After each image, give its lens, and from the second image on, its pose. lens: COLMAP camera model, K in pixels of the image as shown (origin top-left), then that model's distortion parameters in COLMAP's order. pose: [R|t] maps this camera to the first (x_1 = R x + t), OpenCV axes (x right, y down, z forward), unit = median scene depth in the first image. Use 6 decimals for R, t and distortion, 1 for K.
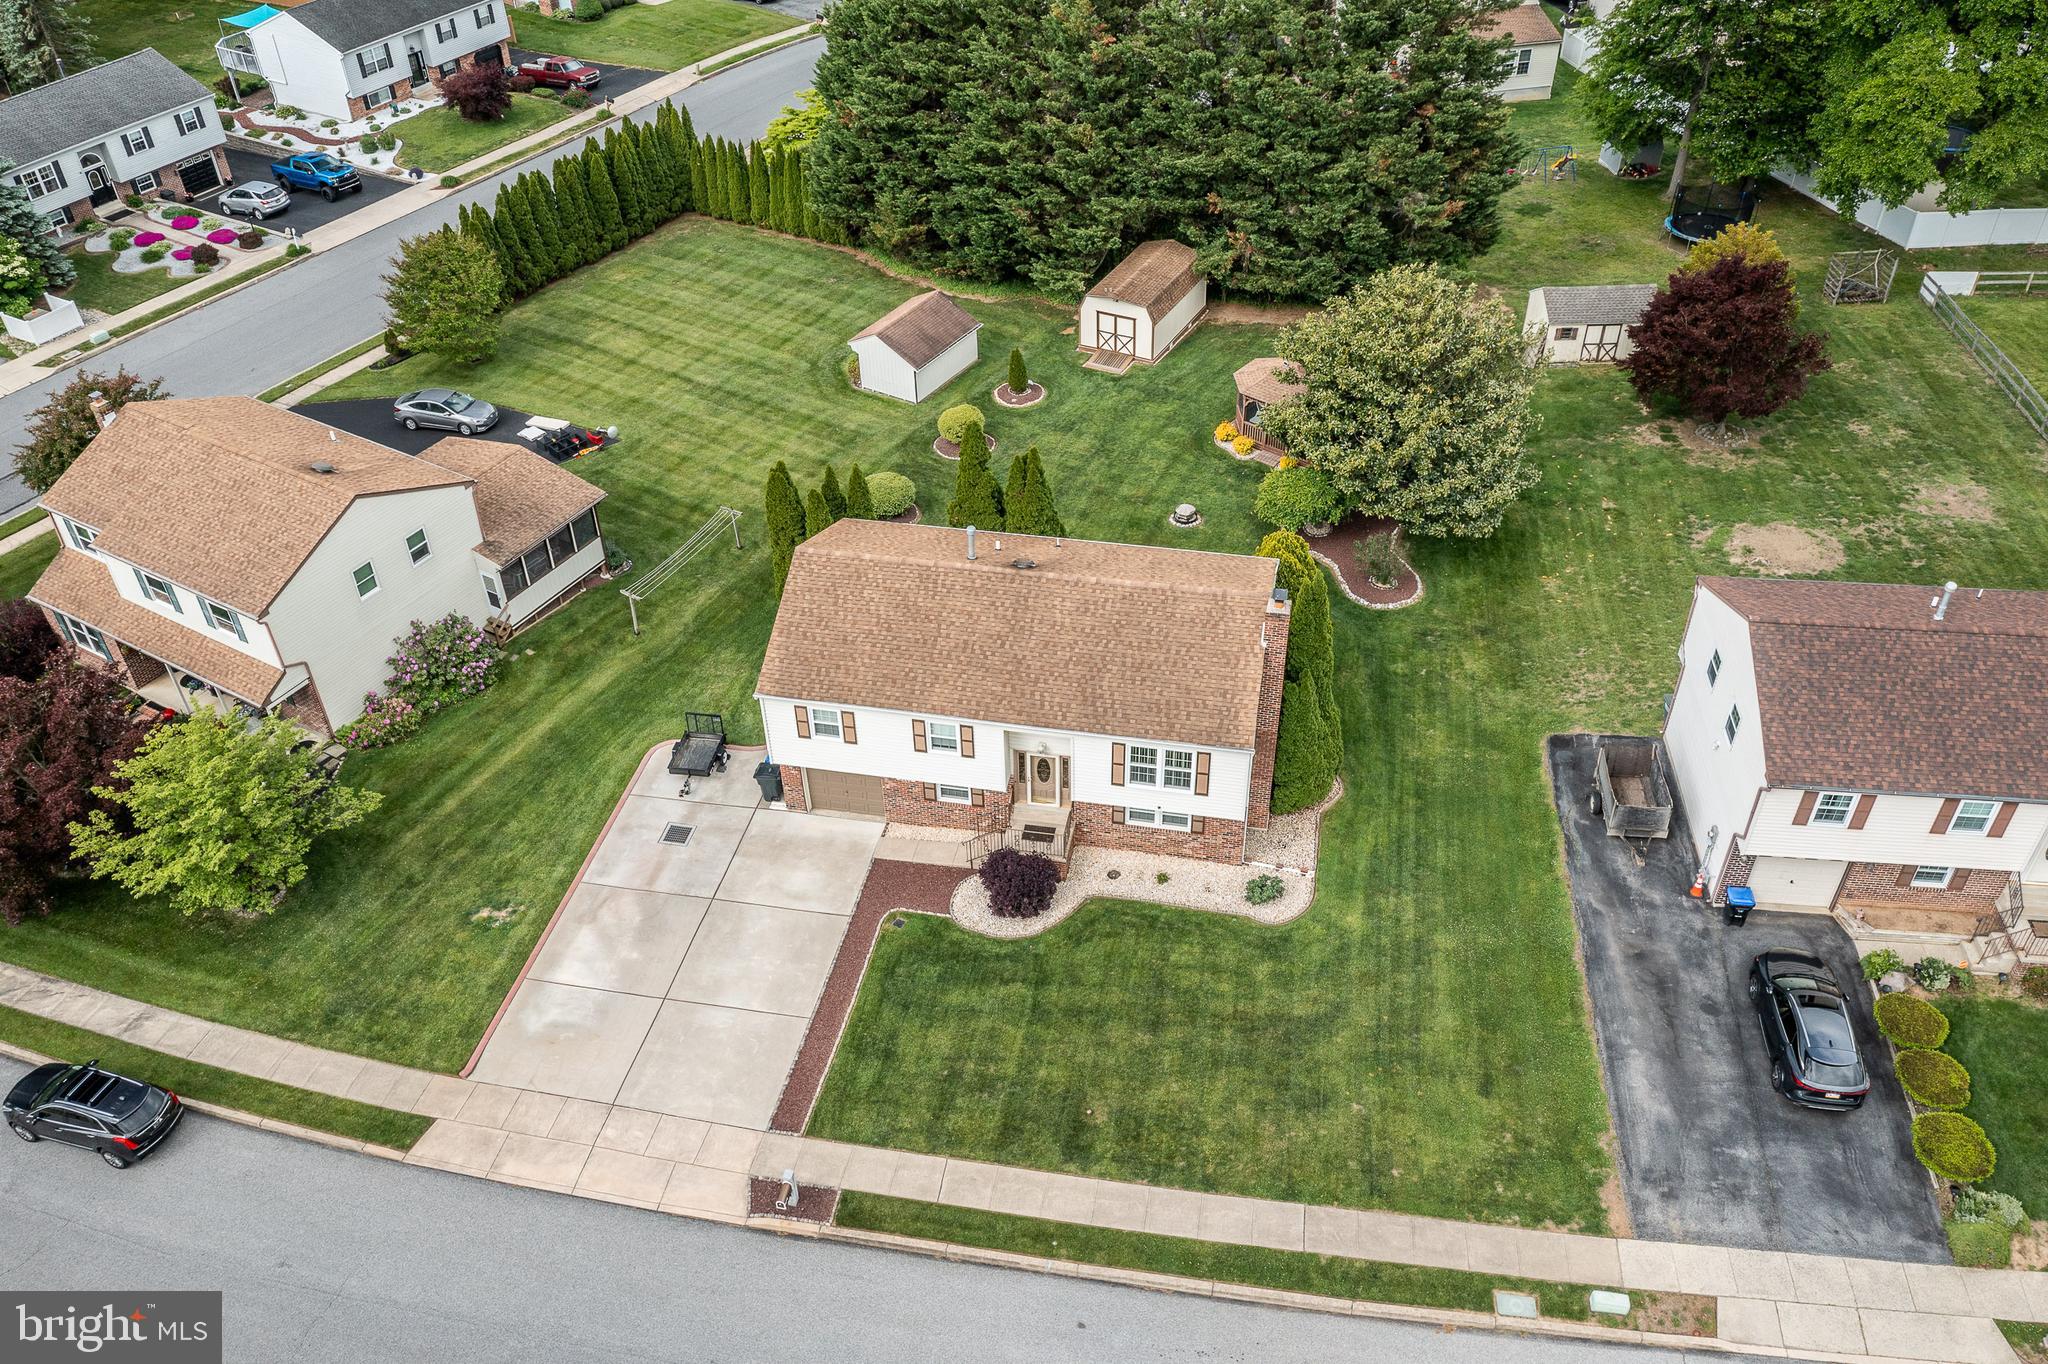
lens RADIAL K [[1624.0, 0, 1018.9], [0, 1624.0, 668.2], [0, 0, 1]] dist [-0.008913, 0.050878]
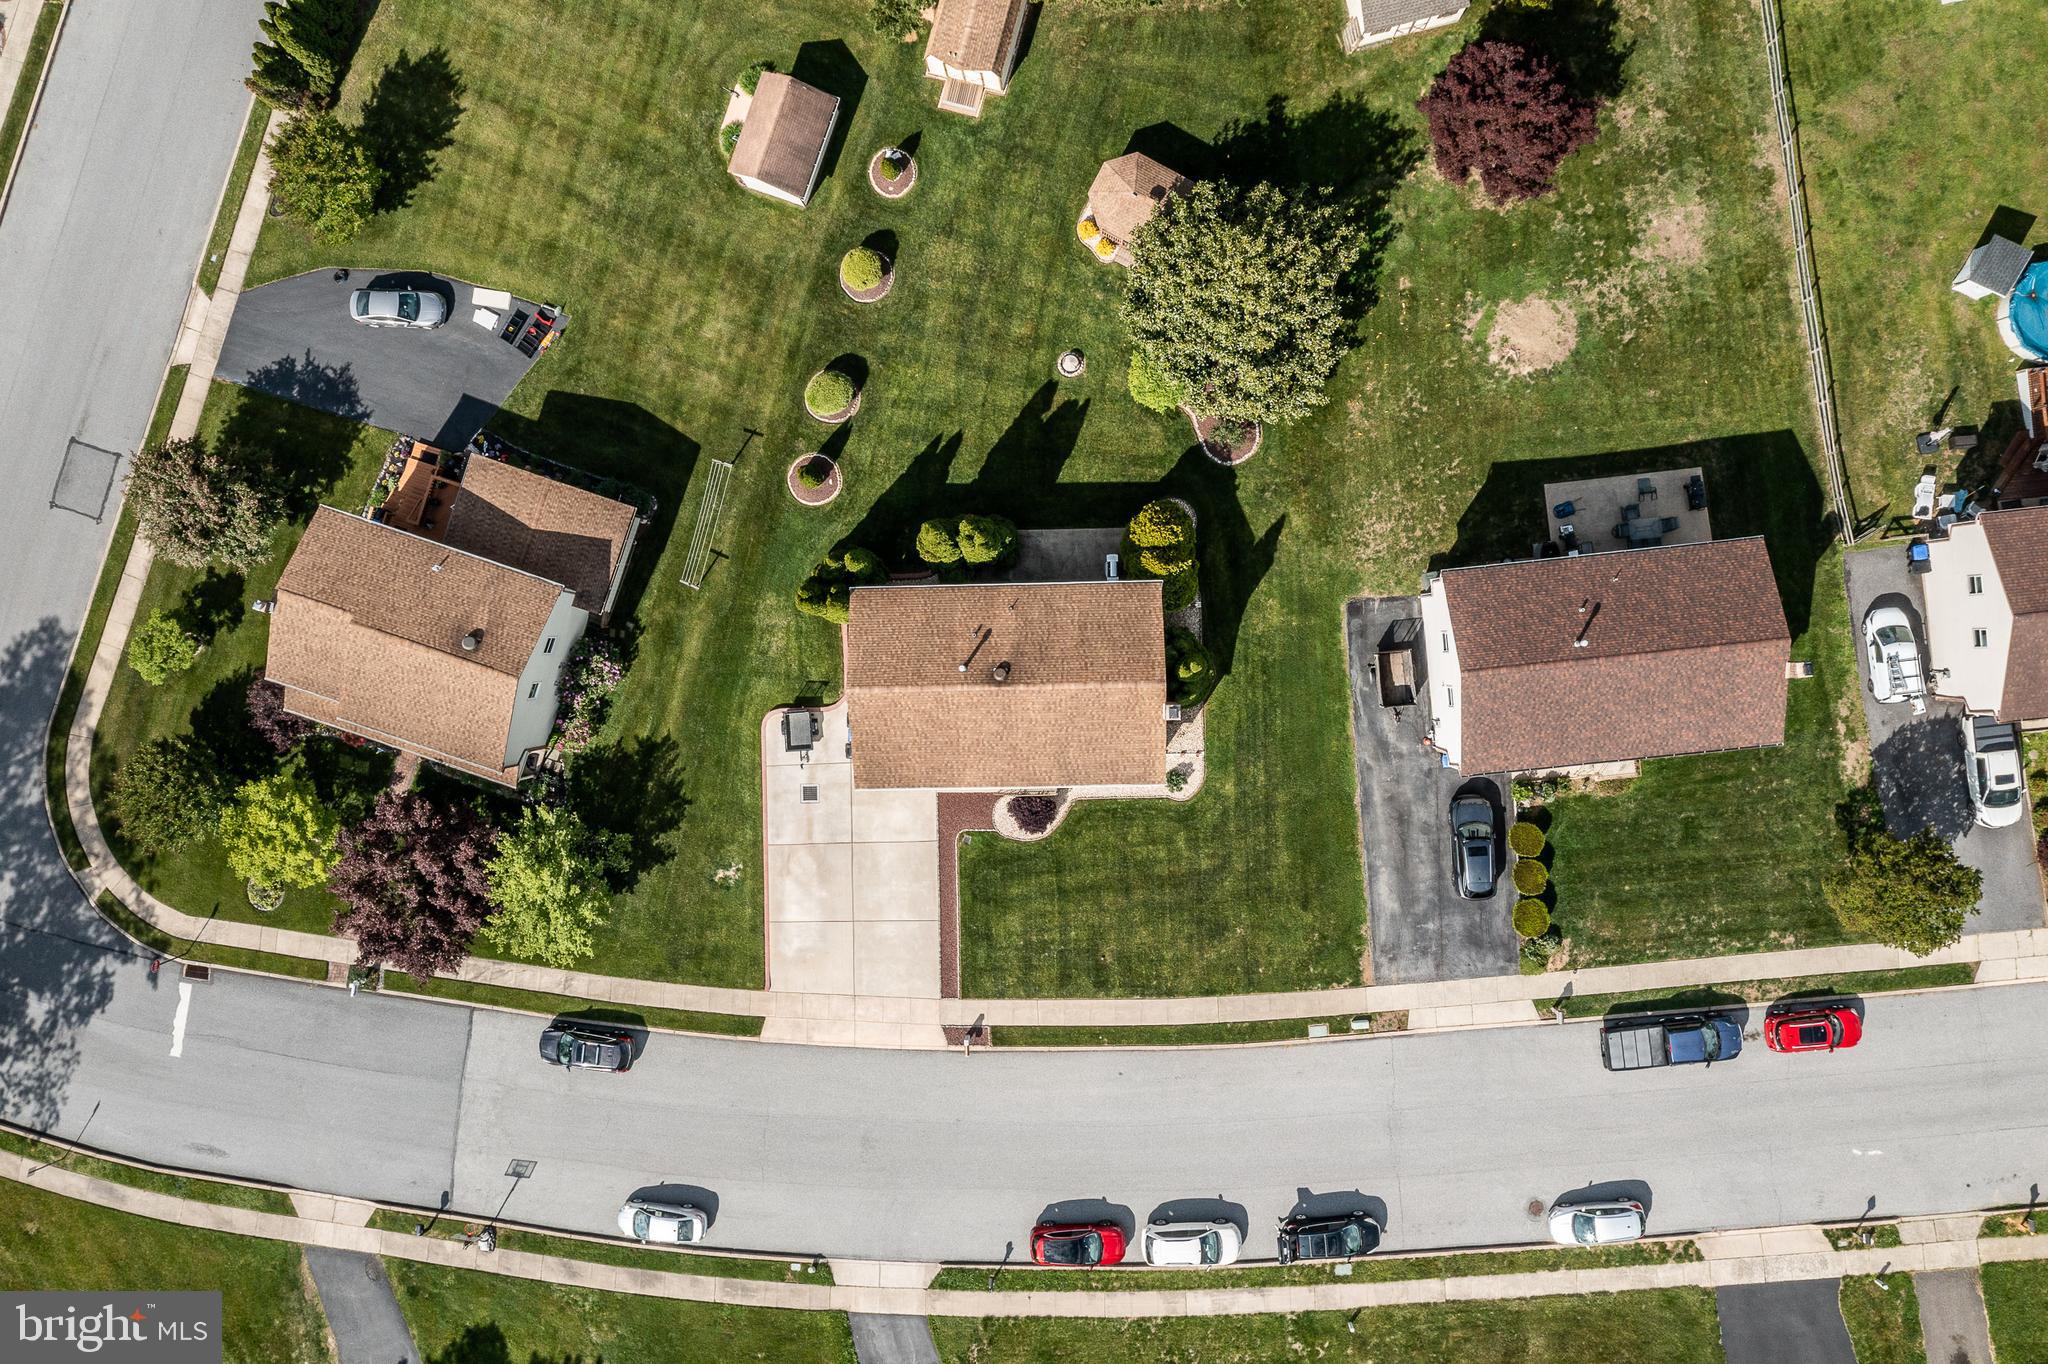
lens RADIAL K [[1645.0, 0, 1019.7], [0, 1645.0, 669.0], [0, 0, 1]] dist [-0.016306, 0.061297]
pose [[0.976053, -0.216598, -0.020152, 0.037740], [0.150681, 0.606372, 0.780774, -0.910957], [-0.156894, -0.765113, 0.624488, 0.039848]]
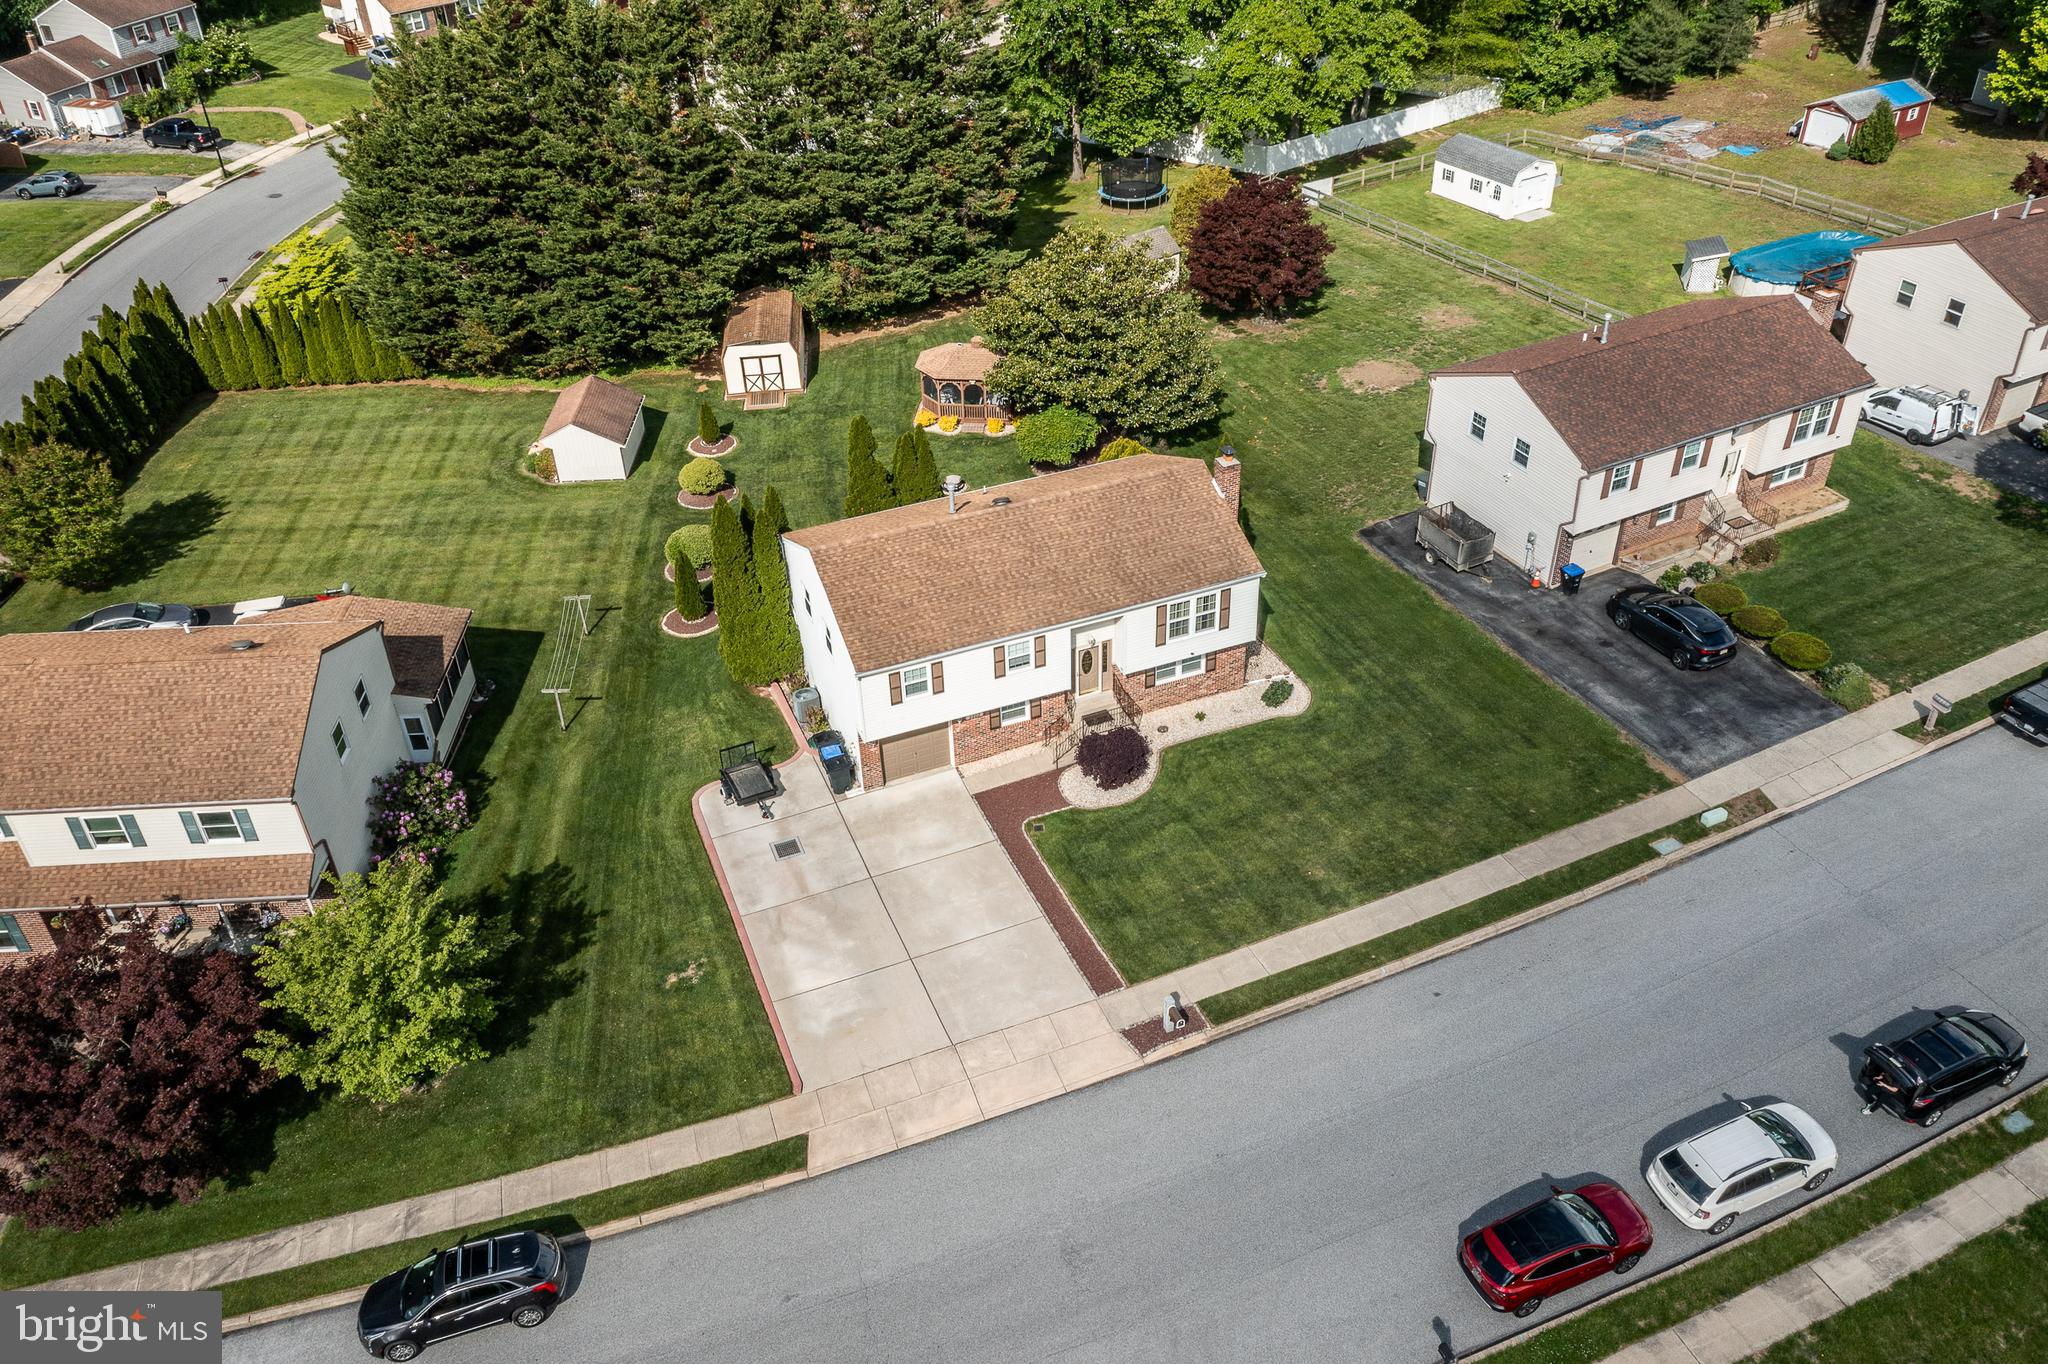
lens RADIAL K [[1624.0, 0, 1018.9], [0, 1624.0, 668.2], [0, 0, 1]] dist [-0.008913, 0.050878]
pose [[0.835948, -0.319939, 0.445904, -0.387301], [0.351842, 0.935983, 0.011966, 0.025822], [-0.421187, 0.146885, 0.895001, -0.003155]]
